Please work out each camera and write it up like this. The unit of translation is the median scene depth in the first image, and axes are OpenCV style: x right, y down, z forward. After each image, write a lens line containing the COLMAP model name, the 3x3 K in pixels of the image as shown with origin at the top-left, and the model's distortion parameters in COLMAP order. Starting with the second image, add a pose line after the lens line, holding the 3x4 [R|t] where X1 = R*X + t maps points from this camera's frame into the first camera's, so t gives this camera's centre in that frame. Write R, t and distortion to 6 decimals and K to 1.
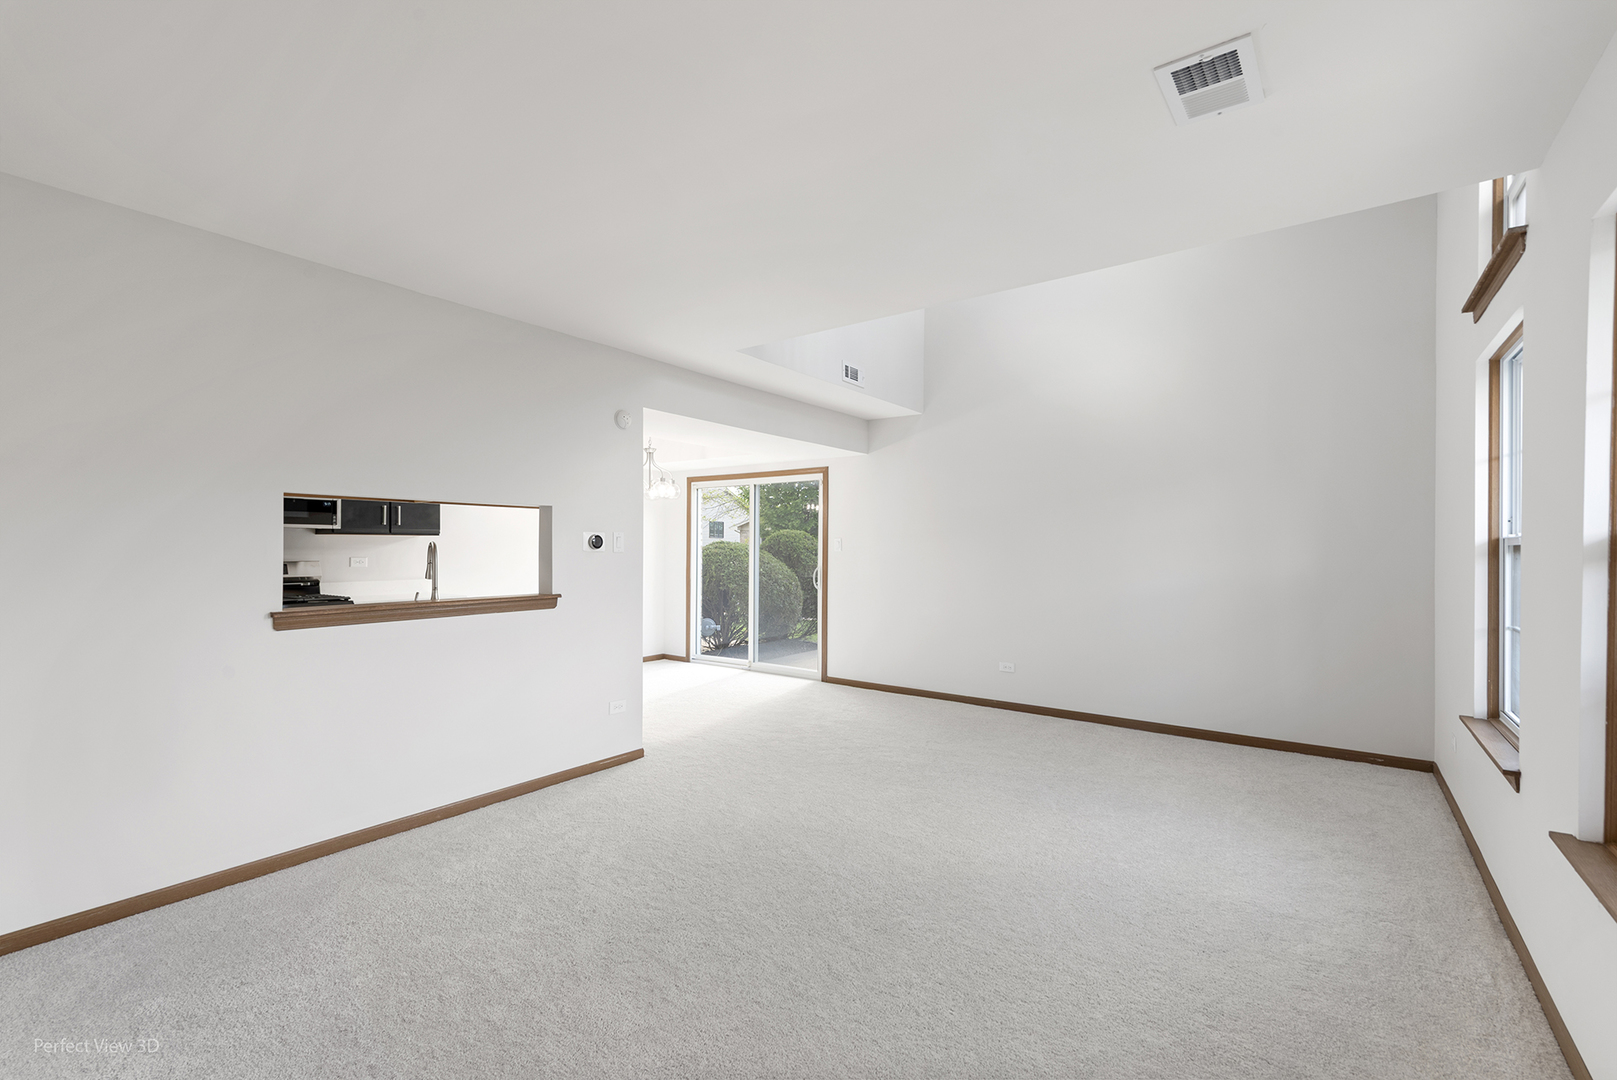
lens RADIAL K [[731.8, 0, 810.9], [0, 731.8, 539.5], [0, 0, 1]] dist [0.000986, 0.000021]
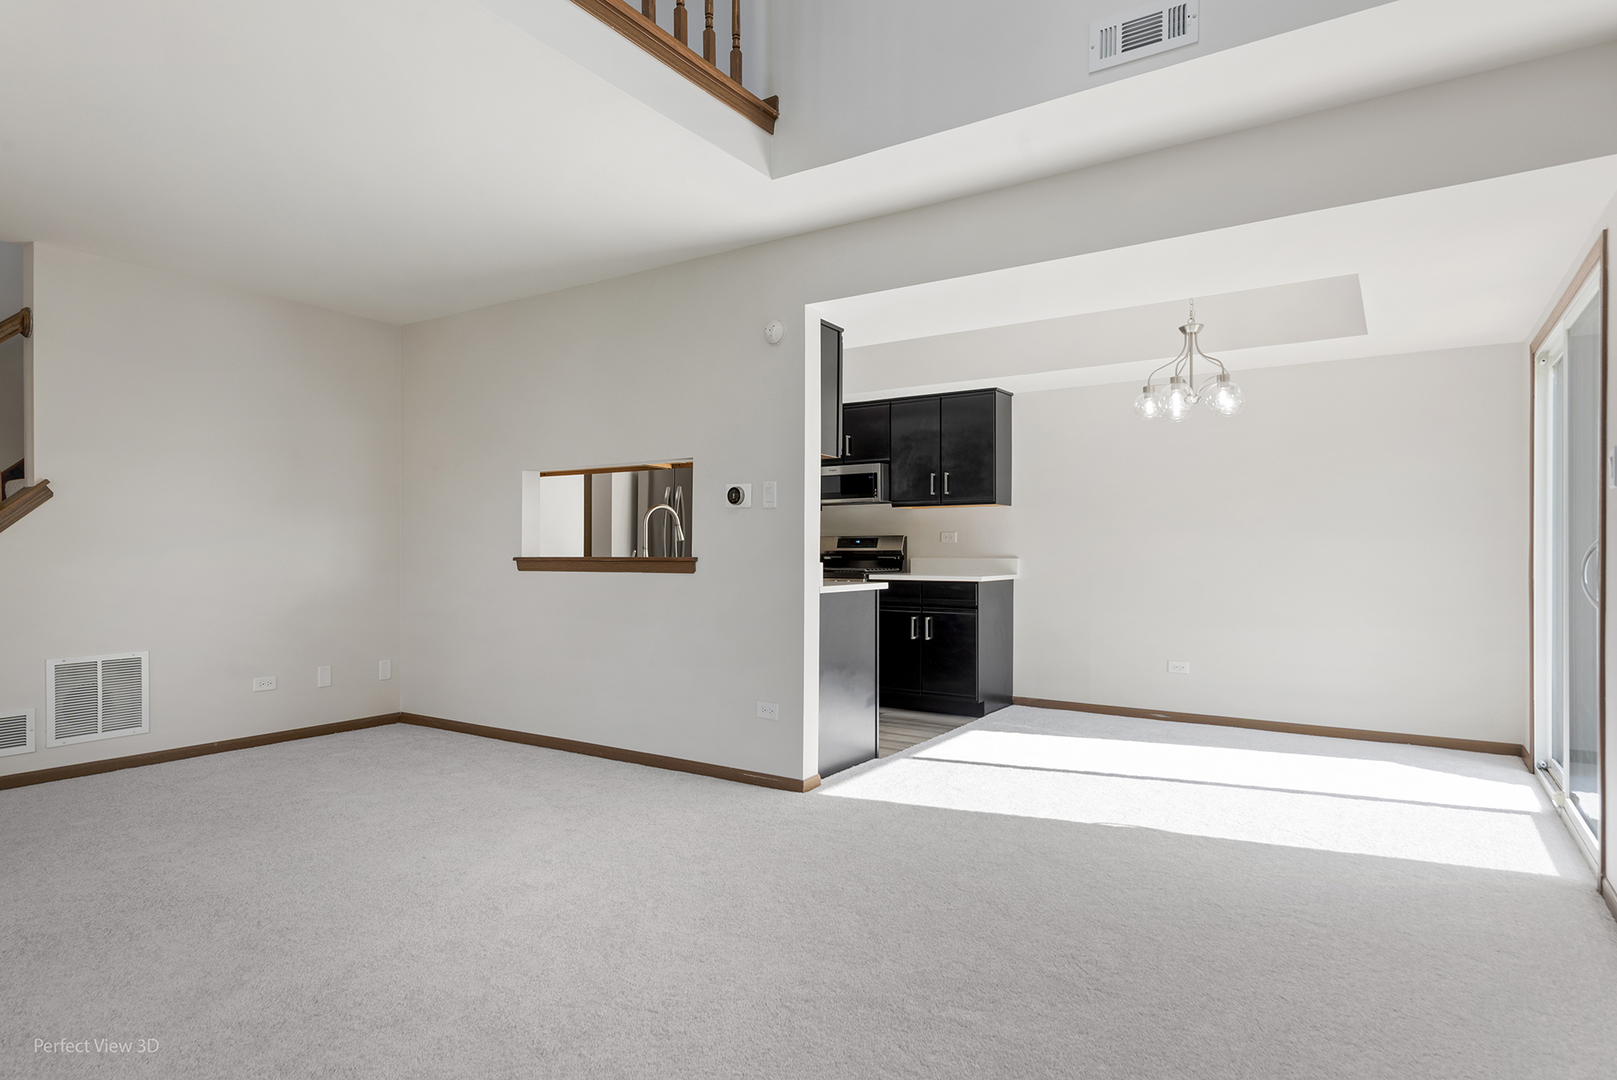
lens RADIAL K [[913.0, 0, 778.5], [0, 913.0, 547.1], [0, 0, 1]] dist [0.030338, -0.007980]
pose [[-0.001522, -0.007656, -0.999970, 0.559327], [0.005331, 0.999956, -0.007664, 0.053034], [0.999985, -0.005342, -0.001481, 0.817296]]
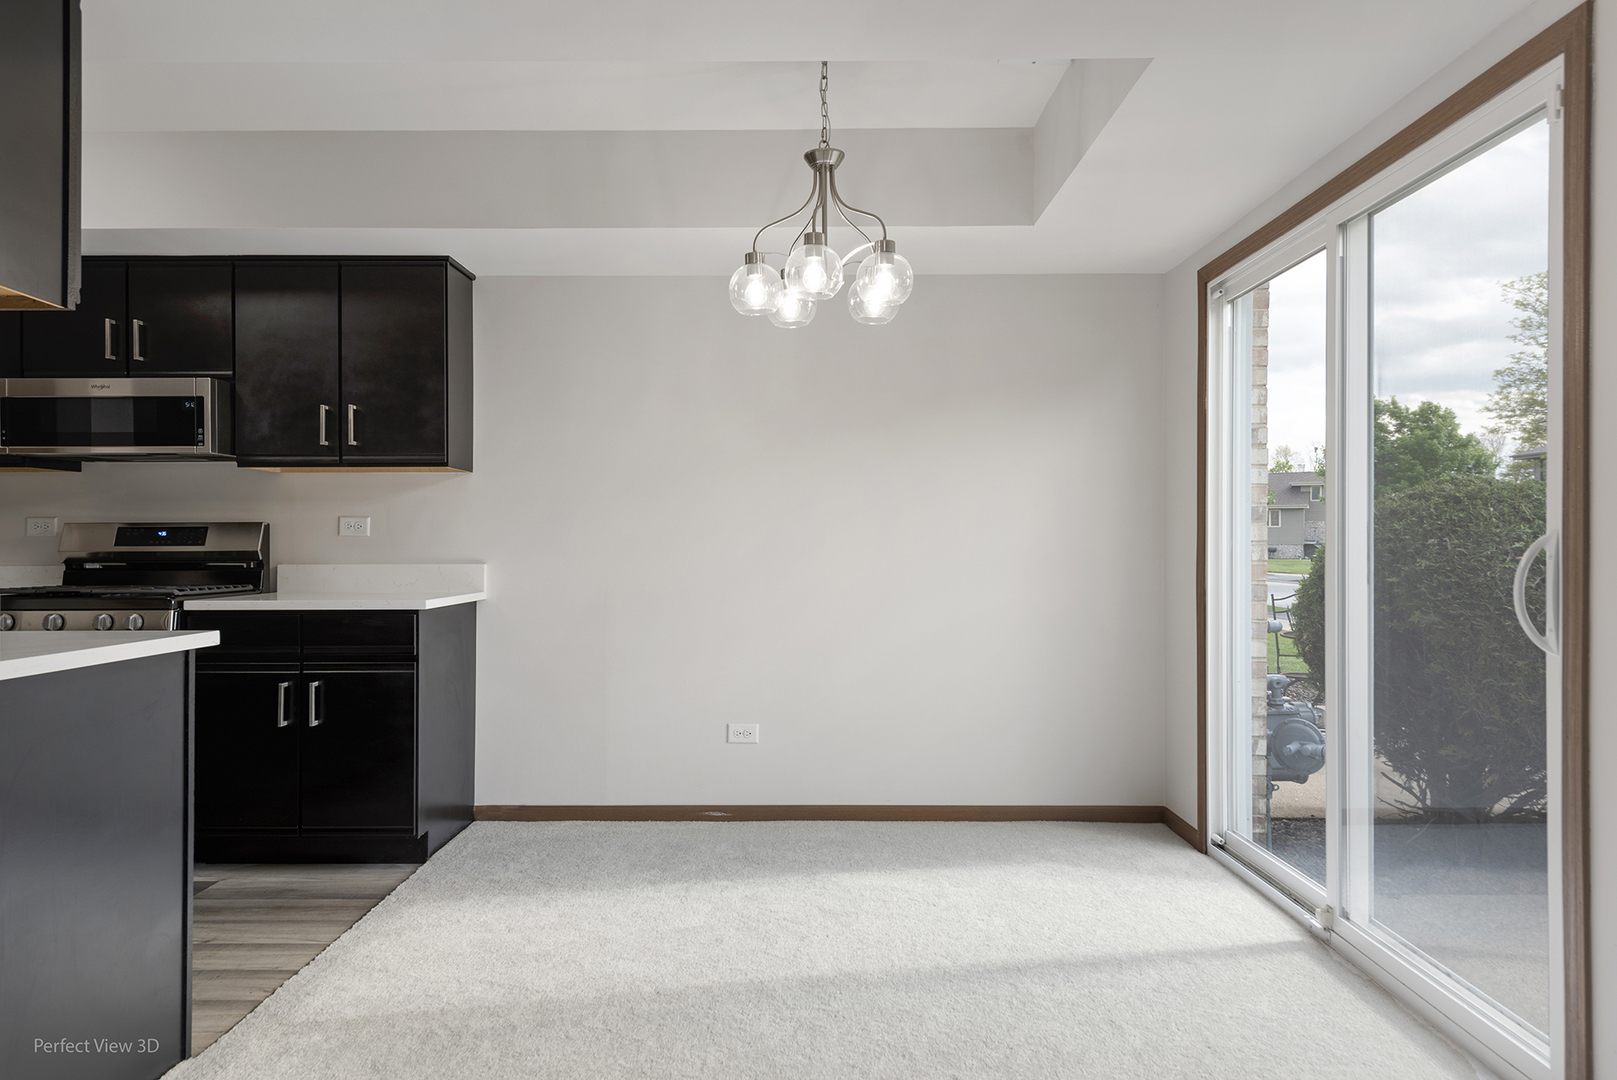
lens RADIAL K [[1087.7, 0, 814.5], [0, 1087.7, 542.3], [0, 0, 1]] dist [0.017744, -0.001130]
pose [[0.565297, -0.009120, -0.824837, 0.196923], [0.009065, 0.999947, -0.004844, 0.050402], [0.824838, -0.004739, 0.565350, 0.867701]]
